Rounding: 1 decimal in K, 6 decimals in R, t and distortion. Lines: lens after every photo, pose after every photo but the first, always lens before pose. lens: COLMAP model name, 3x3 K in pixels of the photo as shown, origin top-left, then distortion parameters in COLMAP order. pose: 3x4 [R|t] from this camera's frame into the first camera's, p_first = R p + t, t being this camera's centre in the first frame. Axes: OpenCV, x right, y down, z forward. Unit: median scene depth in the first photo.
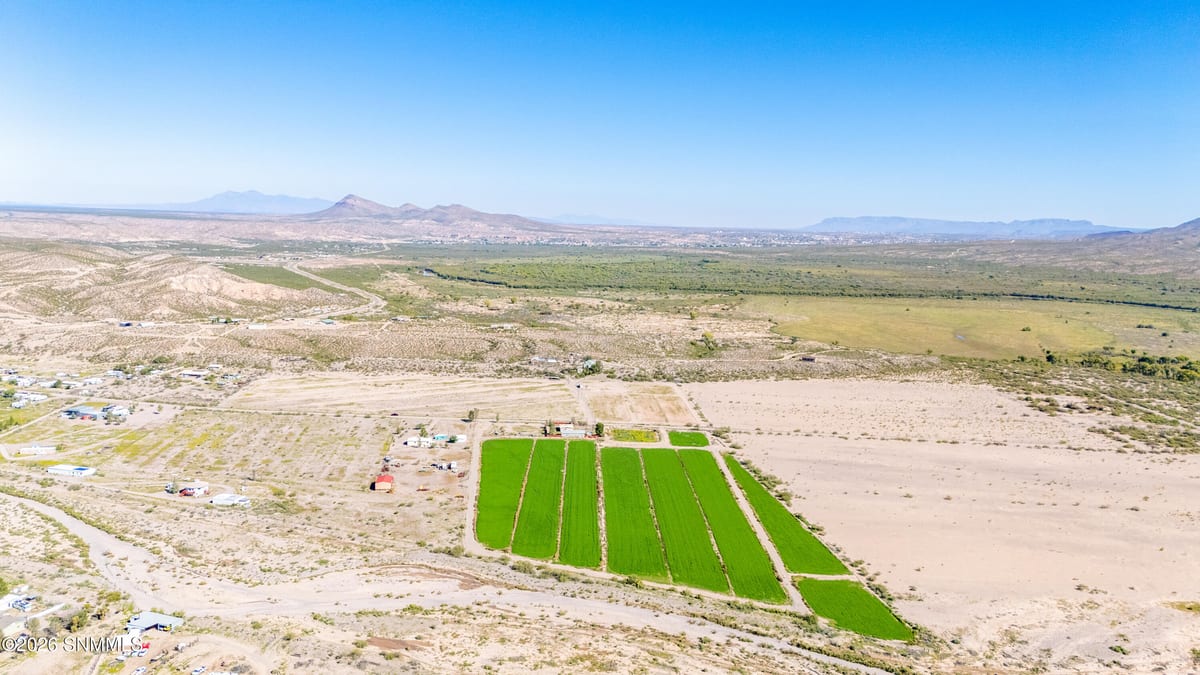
lens RADIAL K [[889.4, 0, 599.4], [0, 889.4, 340.5], [0, 0, 1]] dist [0.098965, -0.070302]
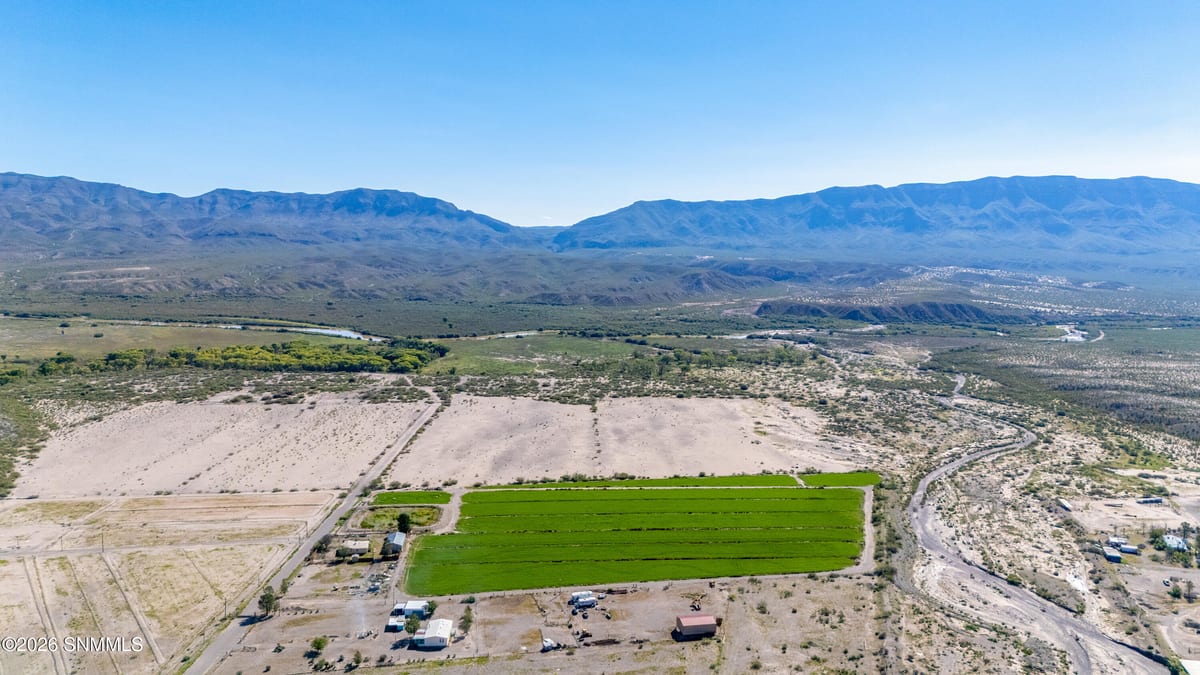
lens RADIAL K [[889.4, 0, 598.6], [0, 889.4, 340.4], [0, 0, 1]] dist [0.098965, -0.070302]
pose [[-0.097484, -0.131639, 0.986493, -0.877529], [0.109242, 0.983809, 0.142076, -0.160851], [-0.989223, 0.121616, -0.081525, 1.094521]]
